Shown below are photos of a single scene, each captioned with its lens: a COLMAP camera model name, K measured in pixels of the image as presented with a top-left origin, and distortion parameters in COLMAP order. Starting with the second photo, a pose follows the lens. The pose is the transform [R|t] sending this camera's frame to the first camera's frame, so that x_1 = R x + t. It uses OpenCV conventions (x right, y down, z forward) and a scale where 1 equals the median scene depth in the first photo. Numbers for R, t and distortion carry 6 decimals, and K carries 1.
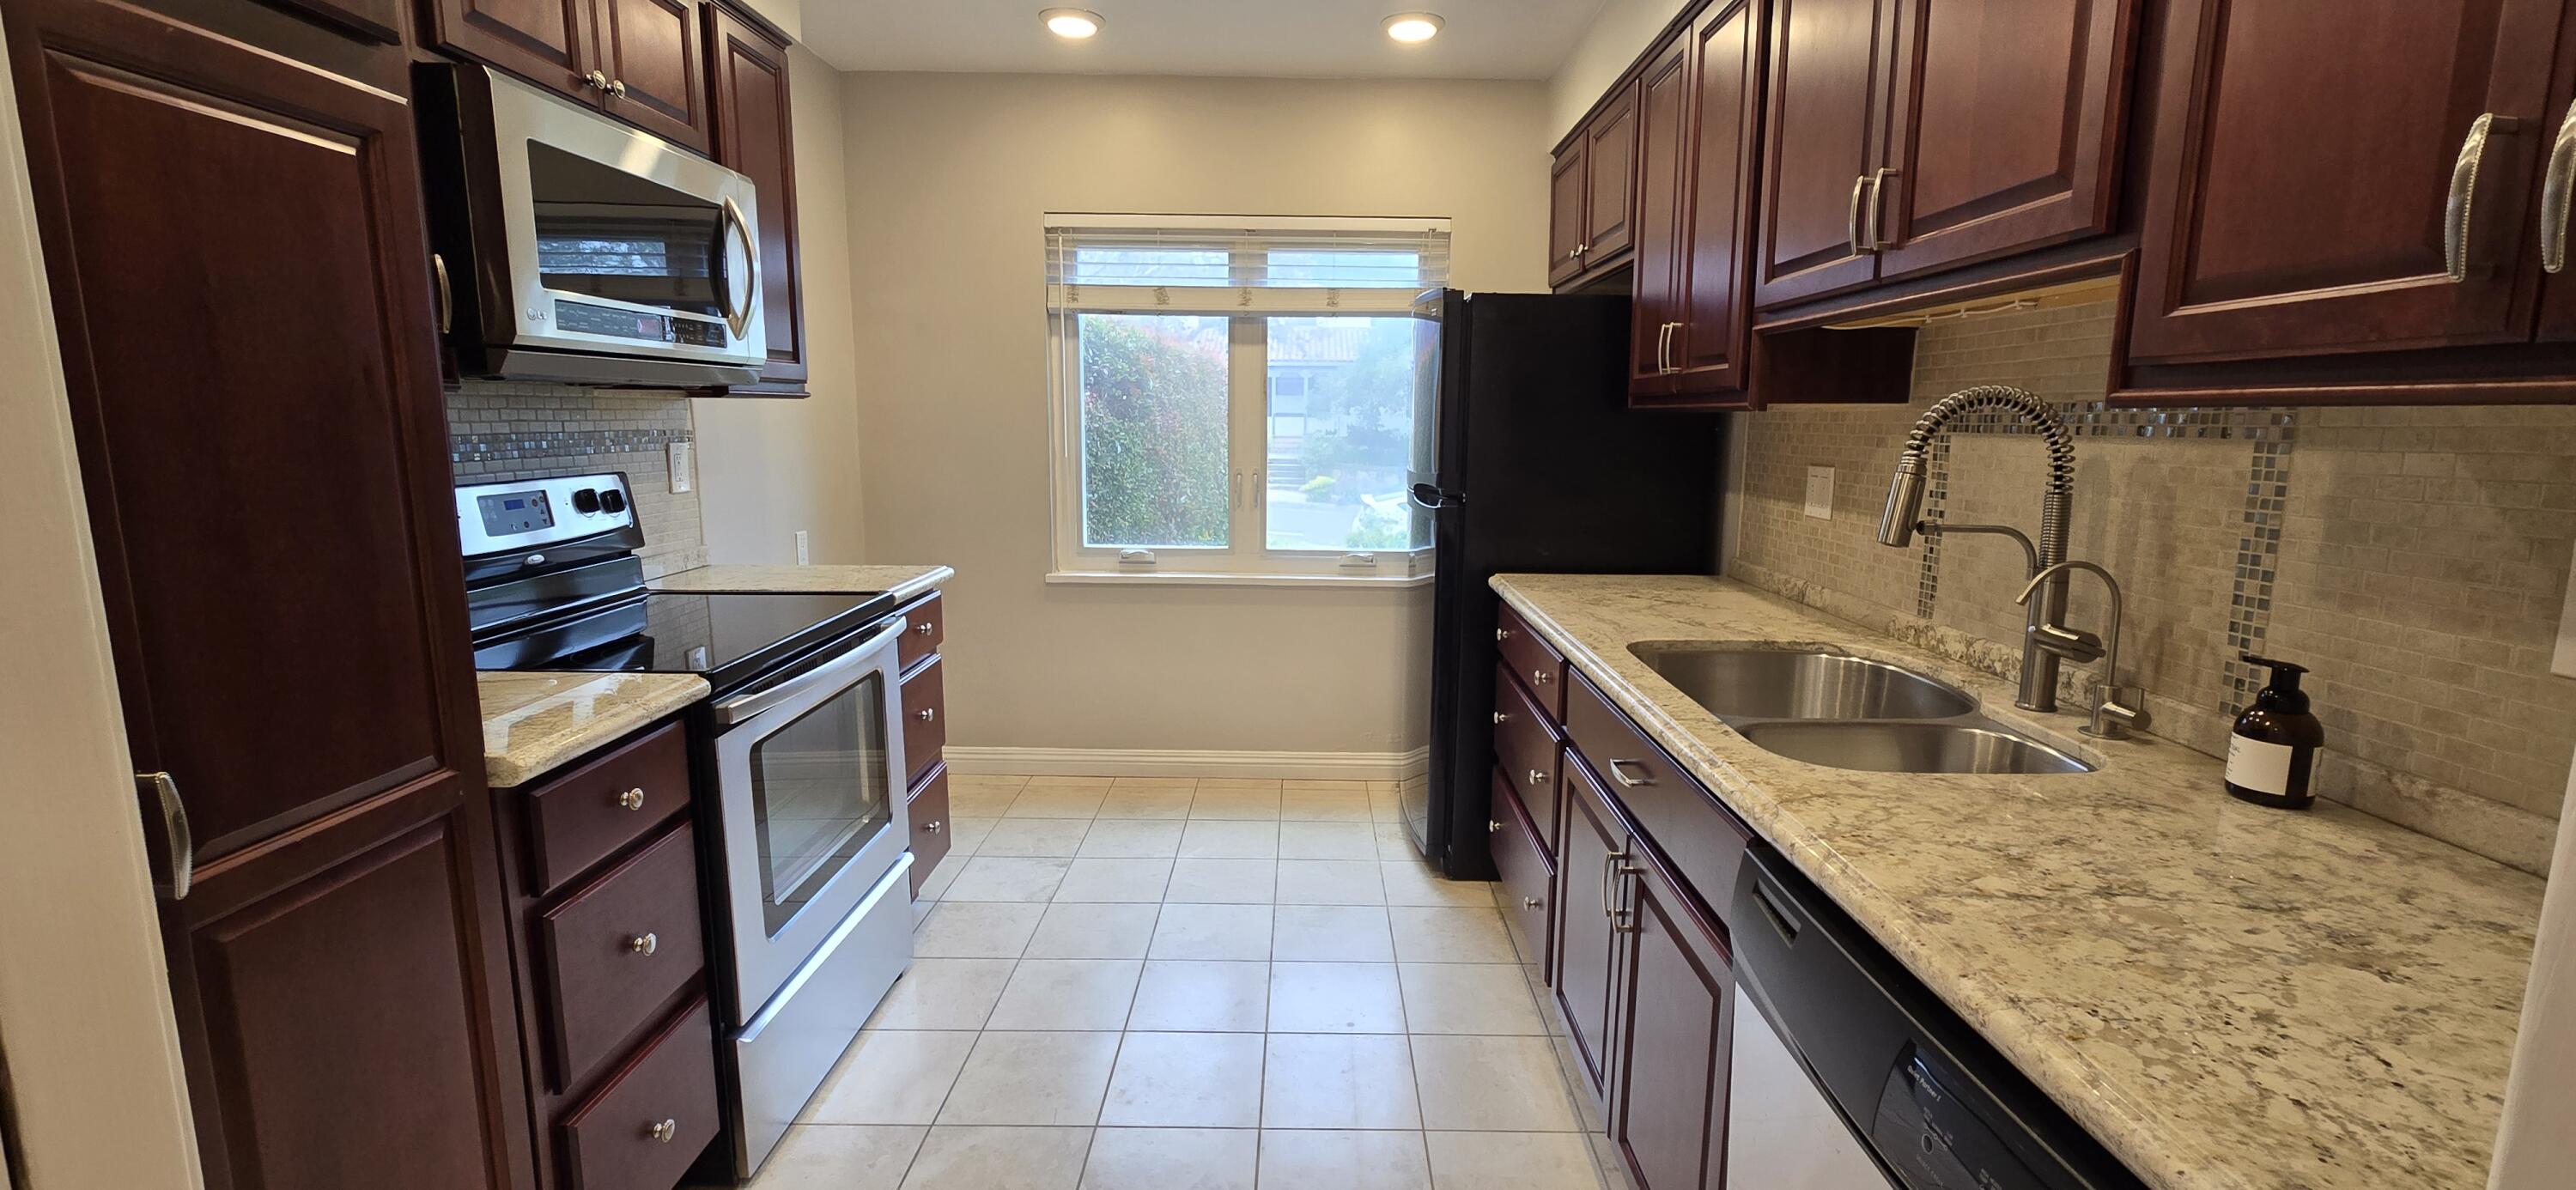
lens RADIAL K [[1055.4, 0, 1295.5], [0, 1055.4, 585.5], [0, 0, 1]] dist [-0.004278, 0.000464]
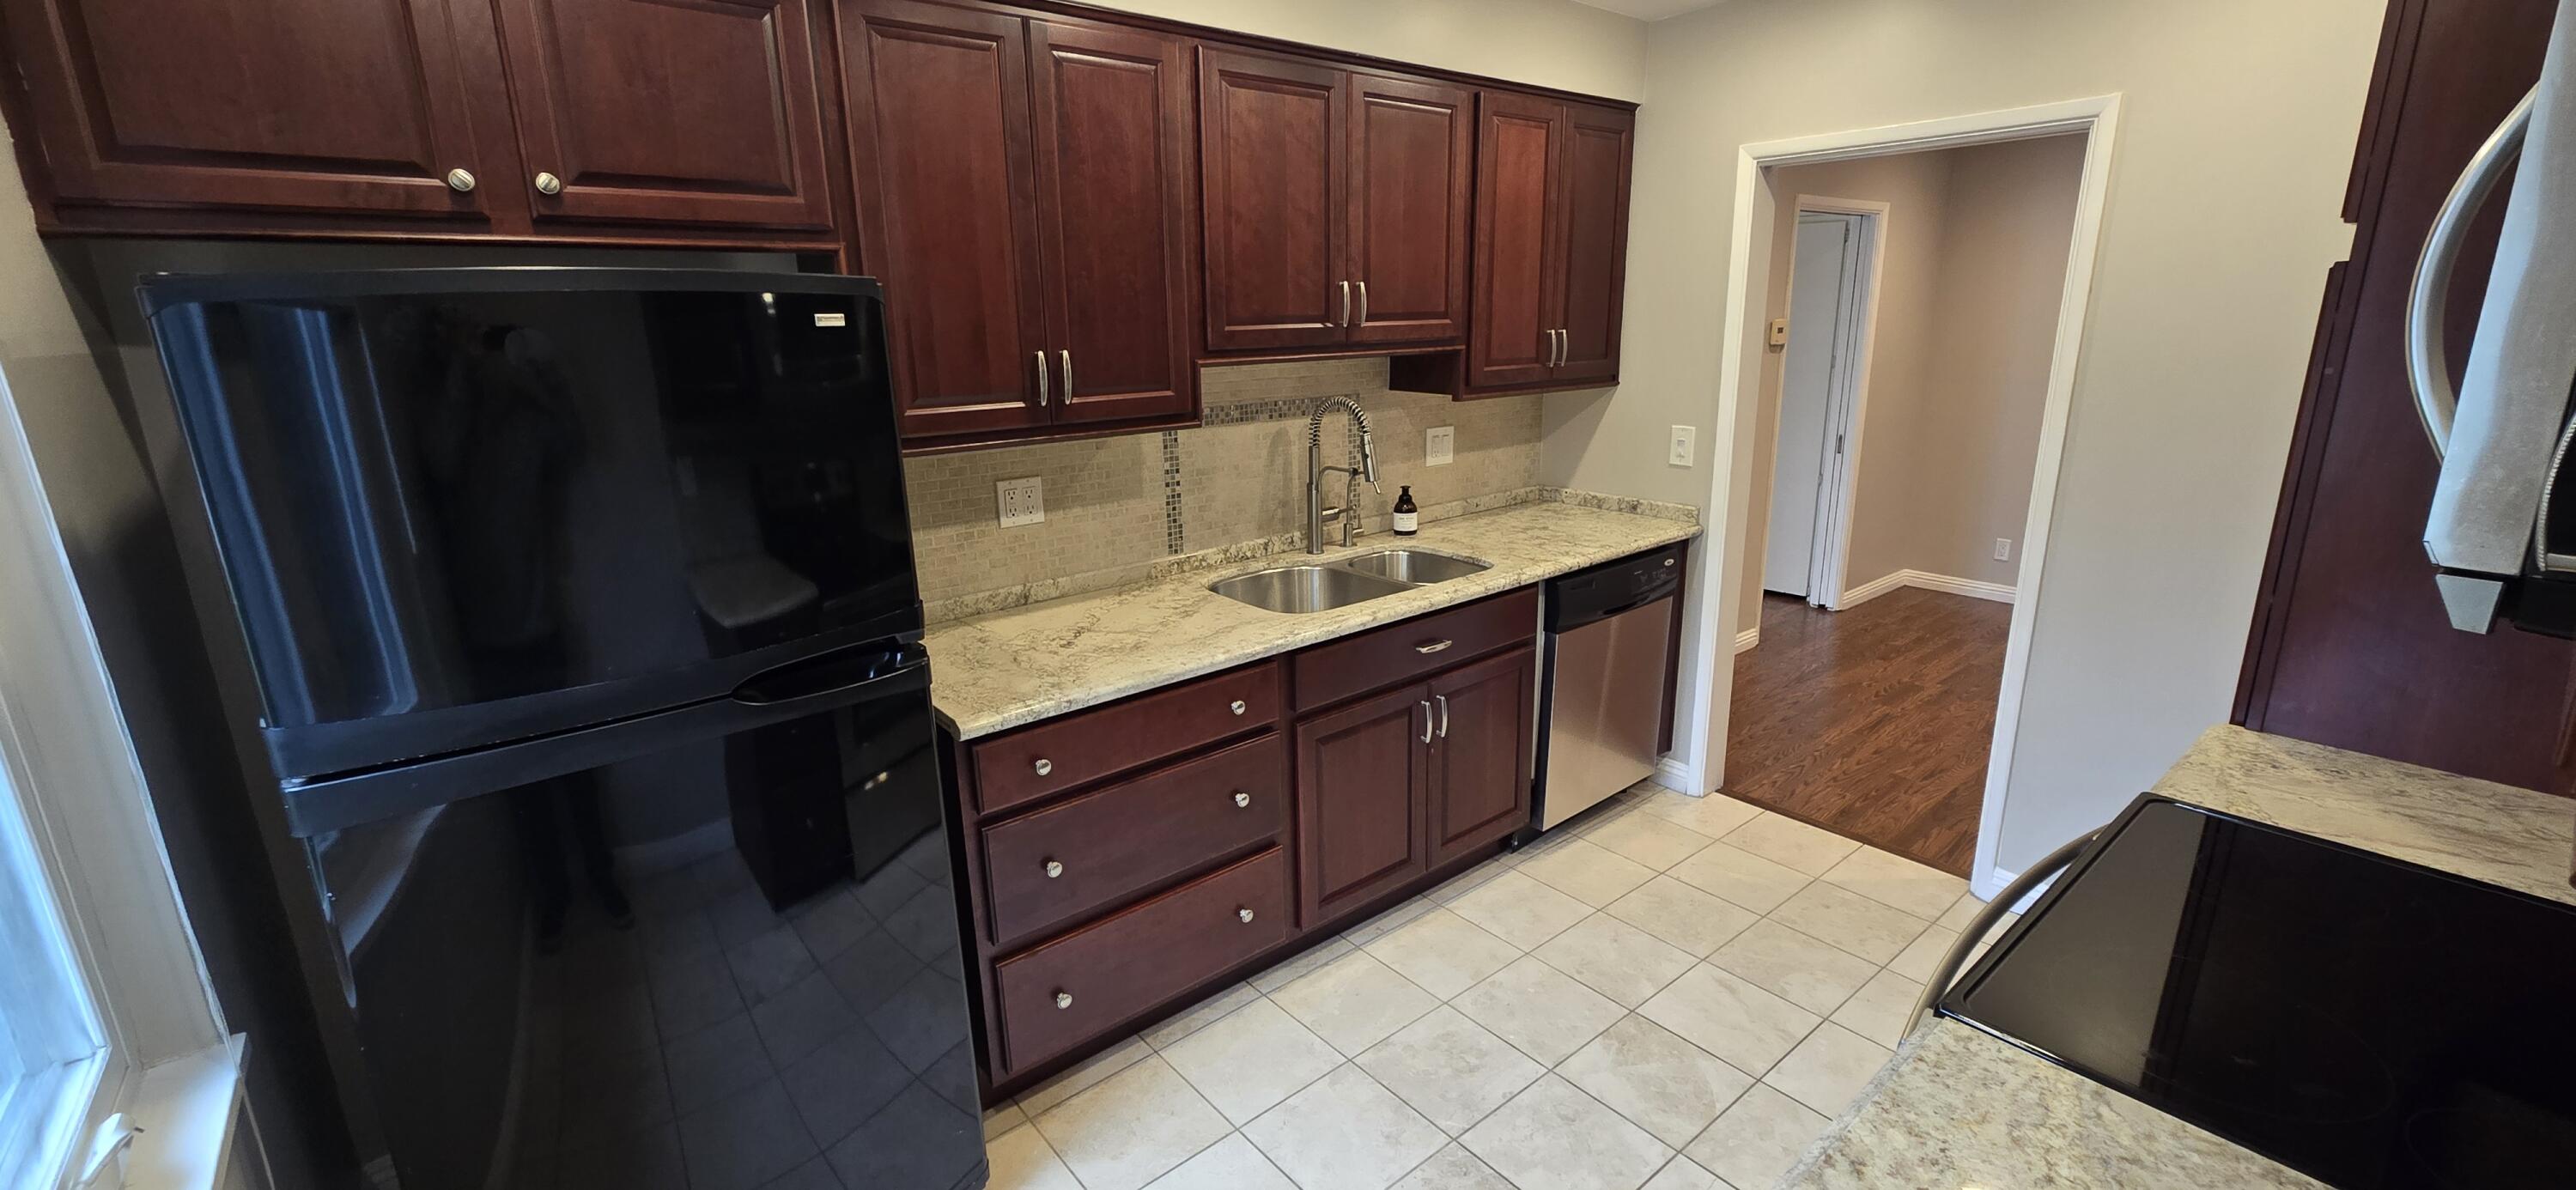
lens RADIAL K [[1055.4, 0, 1290.1], [0, 1055.4, 589.0], [0, 0, 1]] dist [-0.004278, 0.000464]
pose [[-0.639872, -0.194983, 0.743334, -0.672870], [0.133616, 0.924316, 0.357474, -0.471446], [-0.756777, 0.328059, -0.565391, 1.890436]]
